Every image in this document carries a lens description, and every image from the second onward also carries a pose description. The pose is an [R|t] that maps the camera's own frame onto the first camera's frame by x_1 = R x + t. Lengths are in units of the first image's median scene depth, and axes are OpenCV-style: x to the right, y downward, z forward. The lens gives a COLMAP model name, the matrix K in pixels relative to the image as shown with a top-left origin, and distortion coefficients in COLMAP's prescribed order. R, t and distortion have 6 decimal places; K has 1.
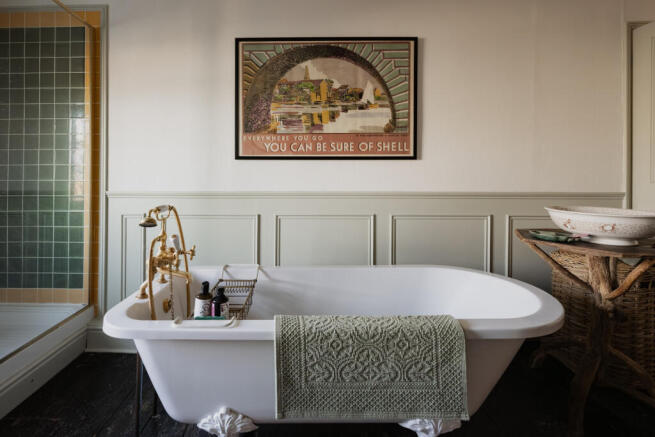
lens RADIAL K [[265.3, 0, 327.5], [0, 265.3, 218.5], [0, 0, 1]] dist [0.000623, 0.000012]
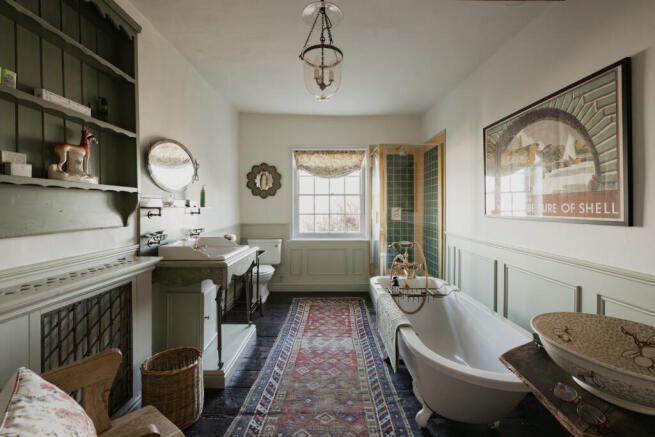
lens RADIAL K [[274.0, 0, 327.8], [0, 274.0, 209.6], [0, 0, 1]] dist [0.000483, 0.000127]
pose [[0.023435, 0.004593, -0.999715, 1.055140], [0.002038, 0.999987, 0.004642, -0.272255], [0.999723, -0.002146, 0.023426, 0.166792]]
